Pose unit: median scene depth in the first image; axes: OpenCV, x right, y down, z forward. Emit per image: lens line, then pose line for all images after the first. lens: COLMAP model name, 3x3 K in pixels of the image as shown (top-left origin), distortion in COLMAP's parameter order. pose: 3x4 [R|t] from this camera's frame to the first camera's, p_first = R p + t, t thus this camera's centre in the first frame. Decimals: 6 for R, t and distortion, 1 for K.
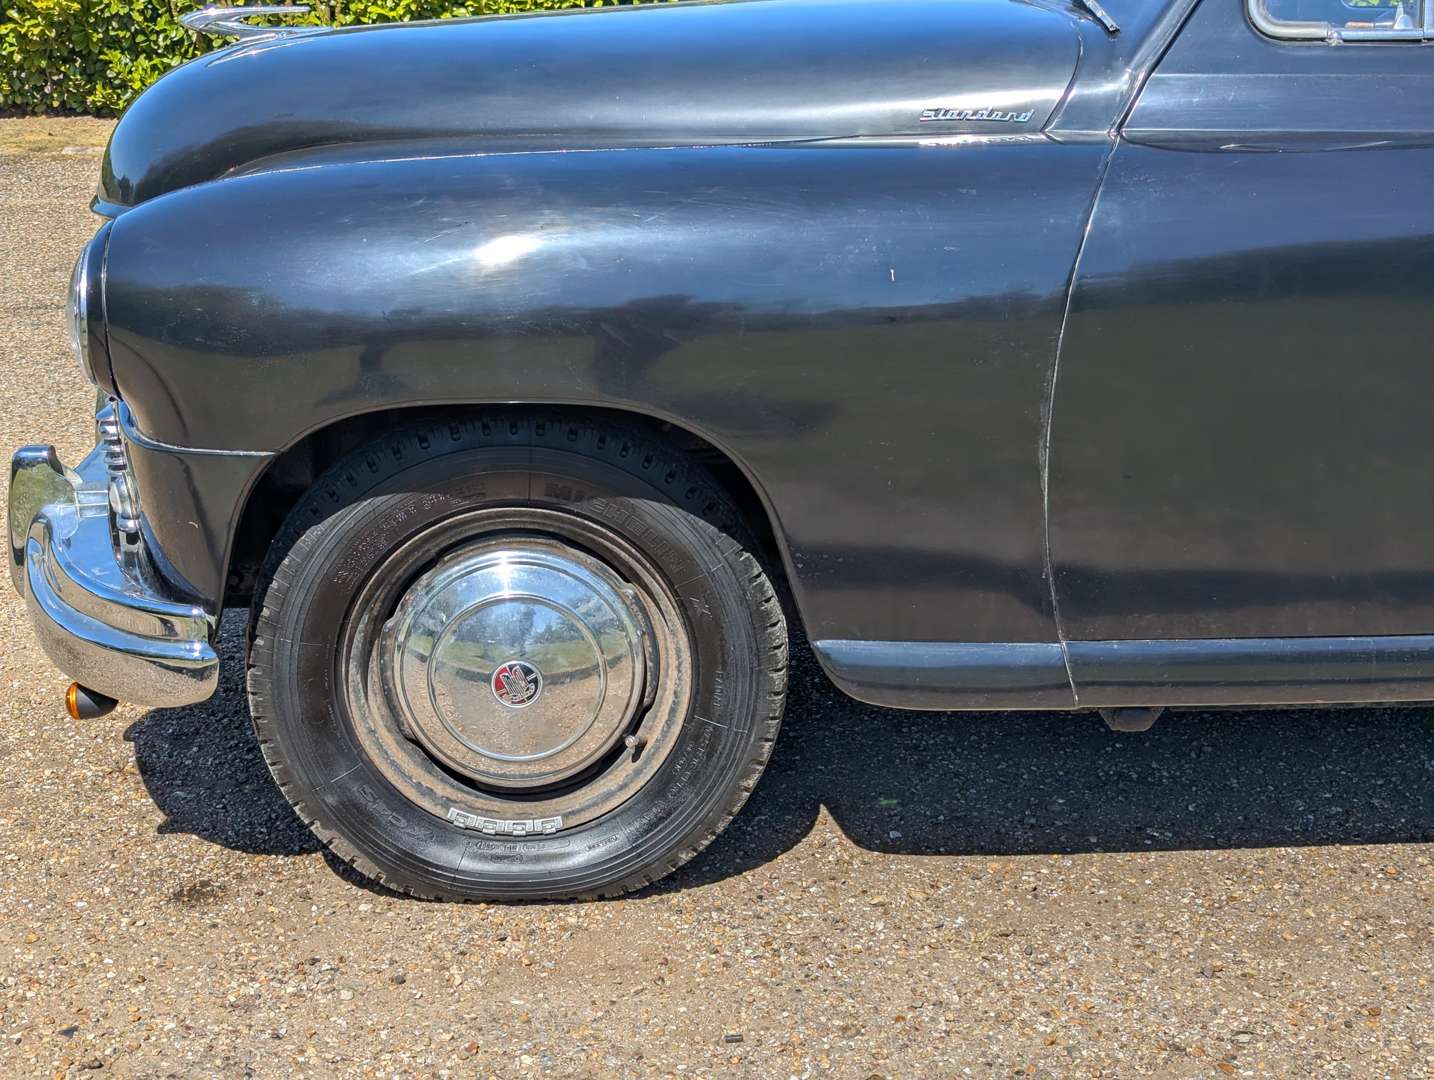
lens RADIAL K [[2089.6, 0, 686.7], [0, 2089.6, 547.0], [0, 0, 1]] dist [0.060041, -0.114065]
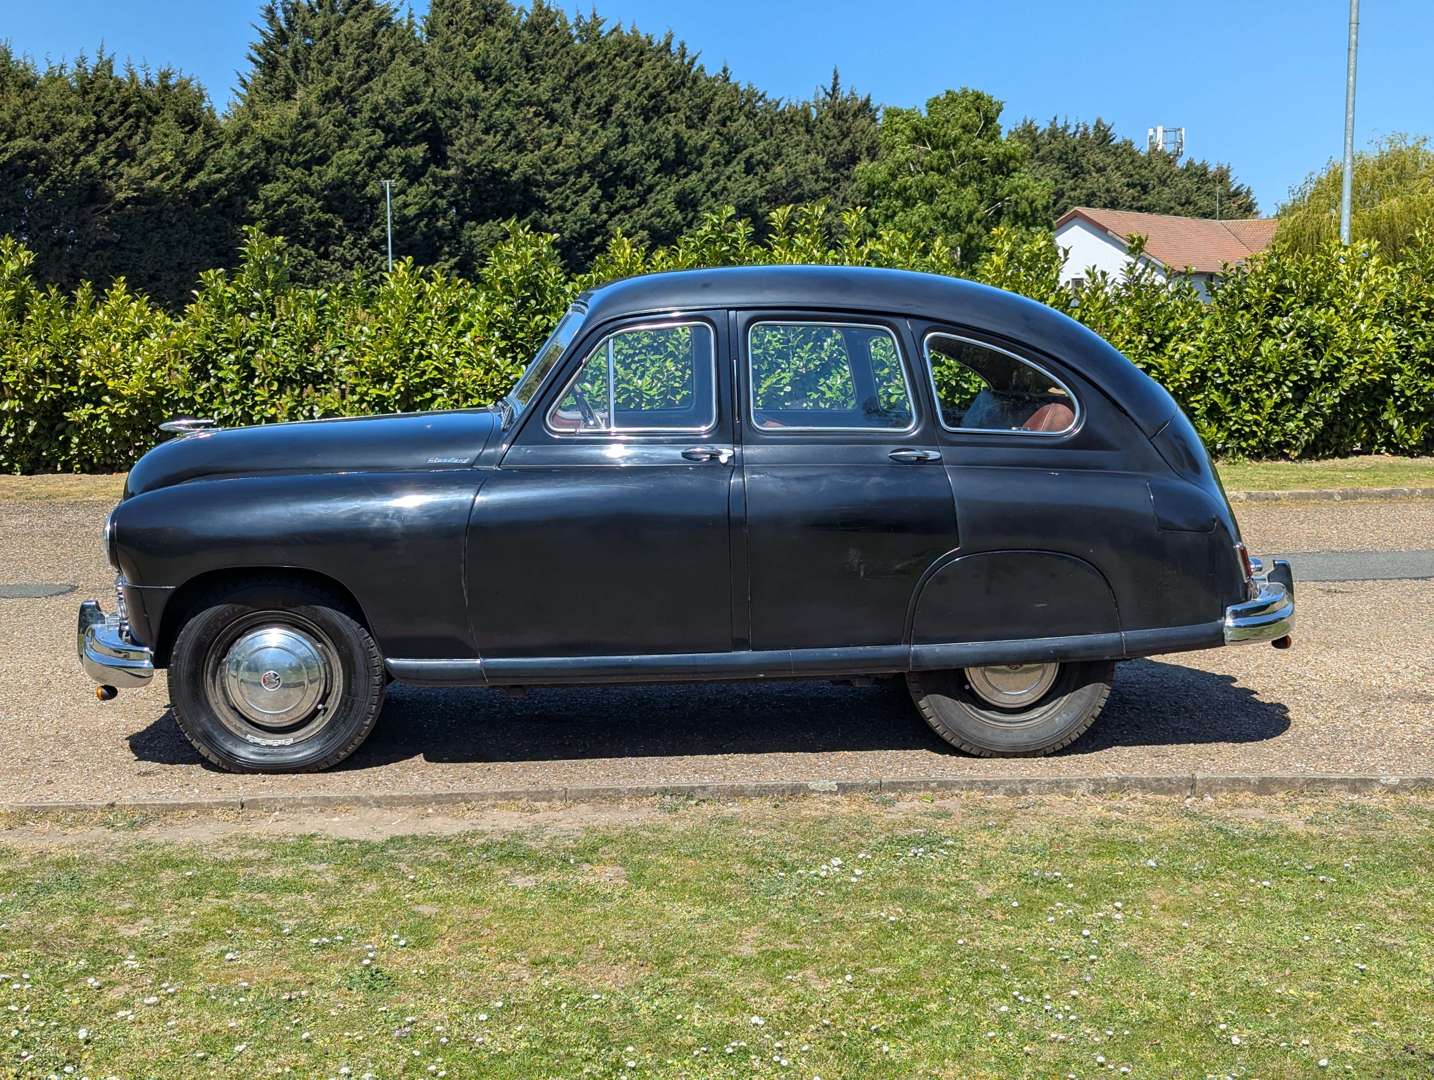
lens RADIAL K [[2089.6, 0, 686.7], [0, 2089.6, 547.0], [0, 0, 1]] dist [0.060041, -0.114065]
pose [[0.999207, -0.011916, -0.037989, 0.502472], [0.005505, 0.986347, -0.164588, 0.315058], [0.039432, 0.164249, 0.985631, -1.462220]]
